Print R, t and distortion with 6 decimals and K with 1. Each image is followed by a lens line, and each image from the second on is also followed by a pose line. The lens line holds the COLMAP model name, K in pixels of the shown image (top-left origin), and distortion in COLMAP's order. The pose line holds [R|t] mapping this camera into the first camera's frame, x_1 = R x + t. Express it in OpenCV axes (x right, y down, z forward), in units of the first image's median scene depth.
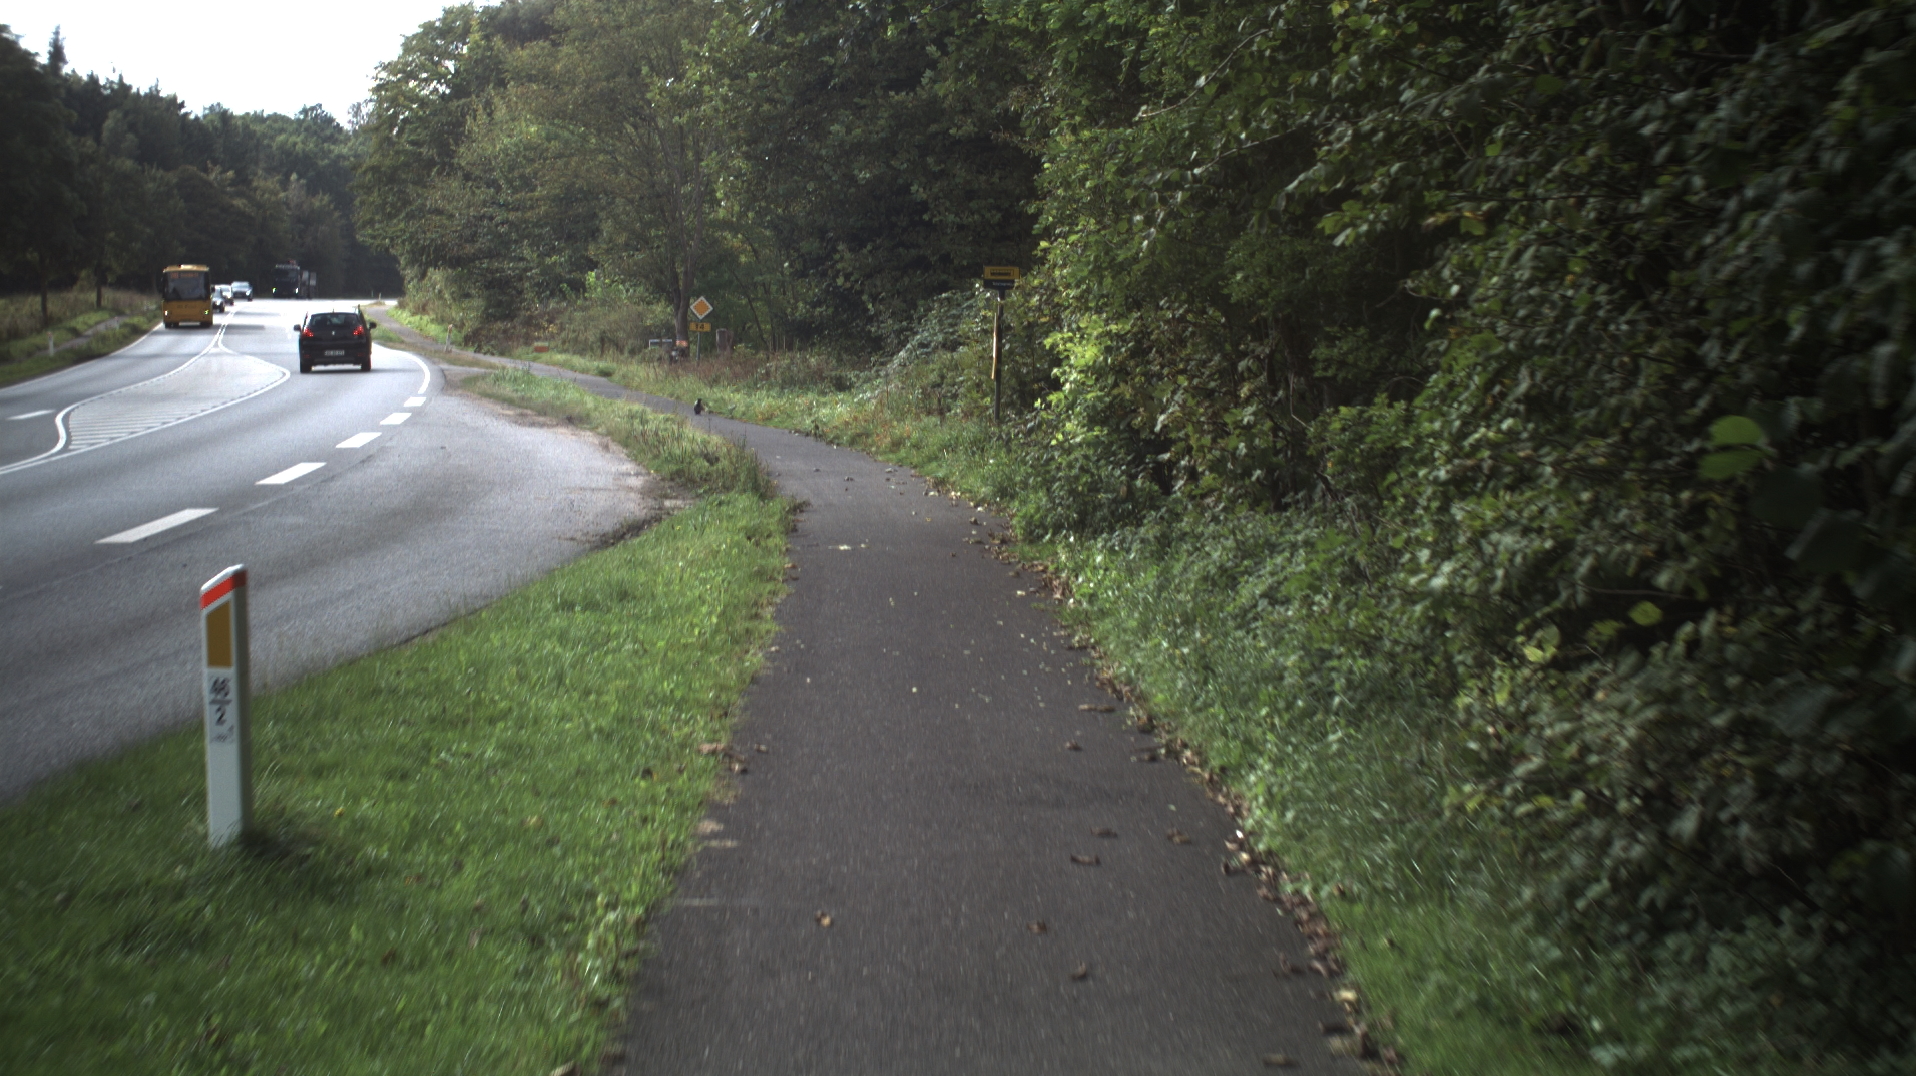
lens RADIAL K [[2912.1, 0, 958.0], [0, 2912.1, 538.0], [0, 0, 1]] dist [-0.241320, 0.179678]
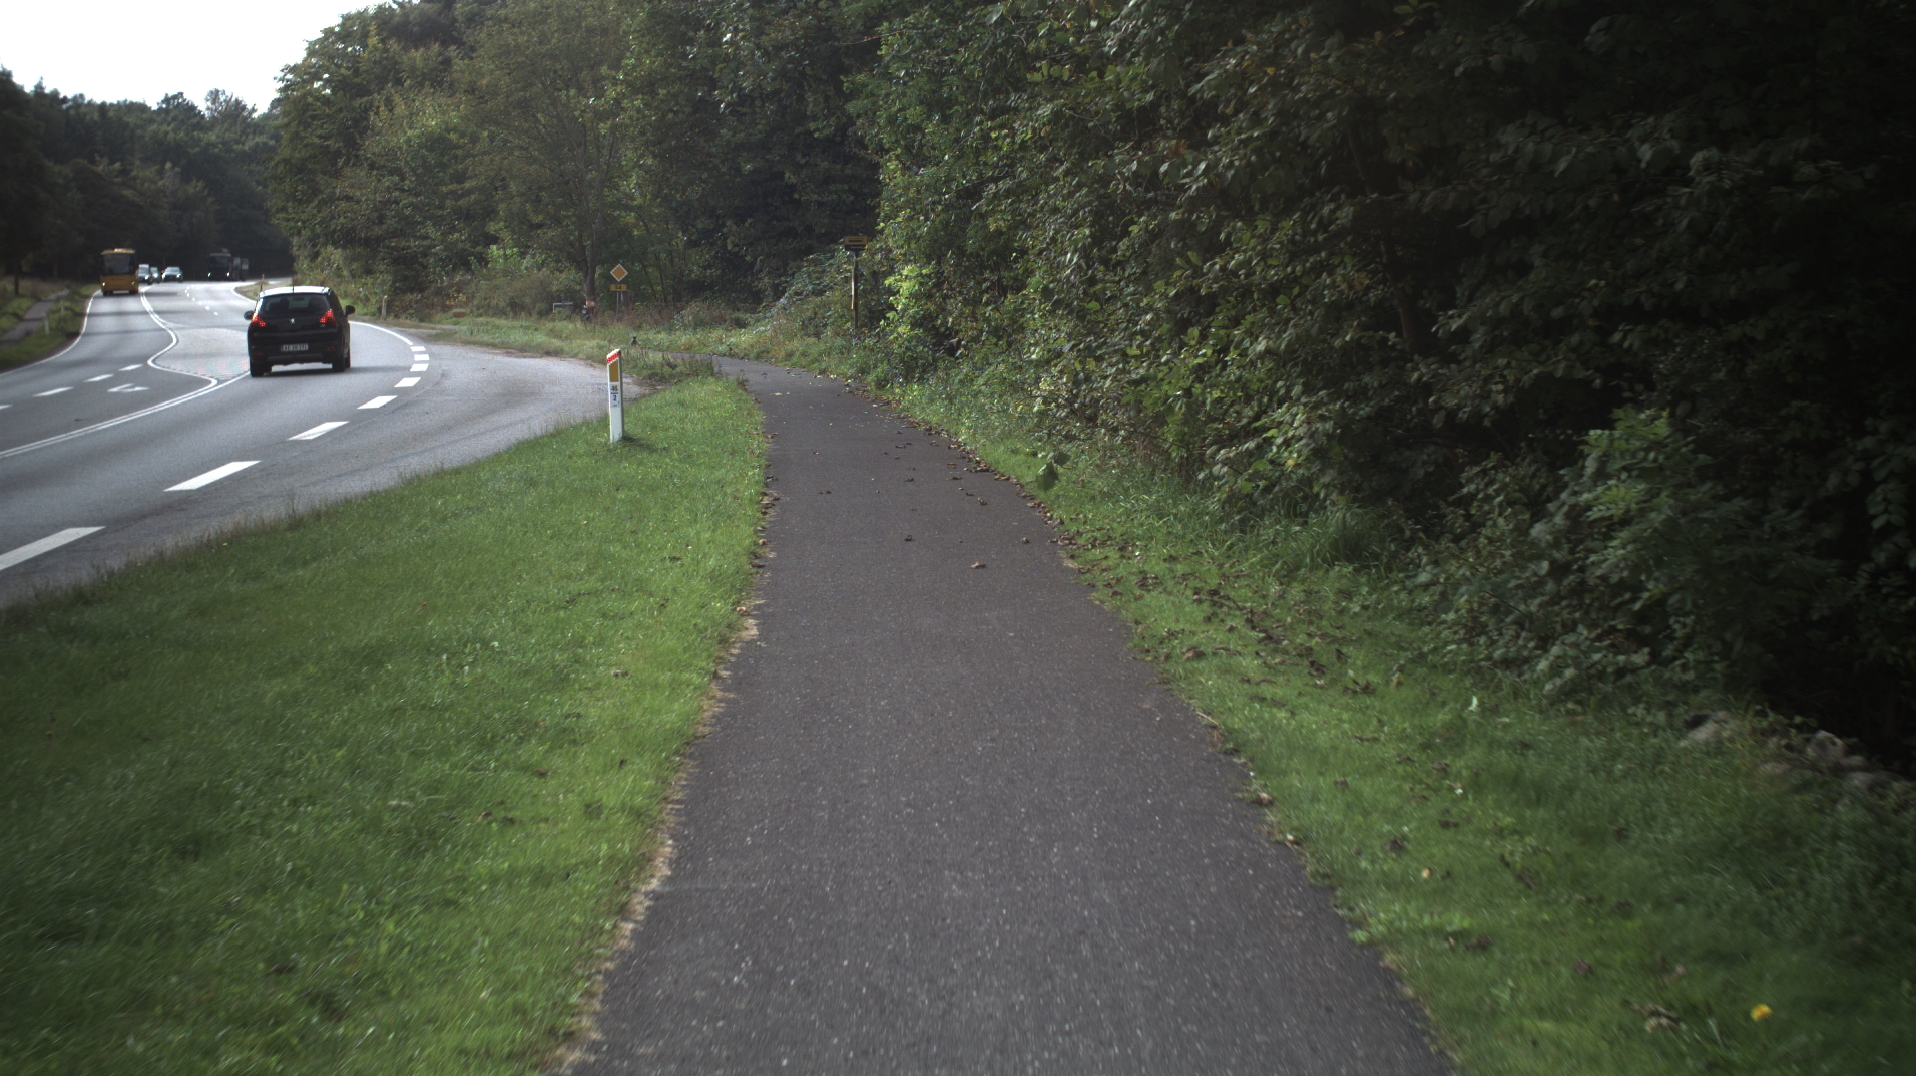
lens RADIAL K [[2912.1, 0, 958.0], [0, 2912.1, 538.0], [0, 0, 1]] dist [-0.241320, 0.179678]
pose [[0.998119, -0.035142, 0.050242, -0.008347], [0.034453, 0.999301, 0.014512, 0.027946], [-0.050717, -0.012754, 0.998632, -0.328750]]
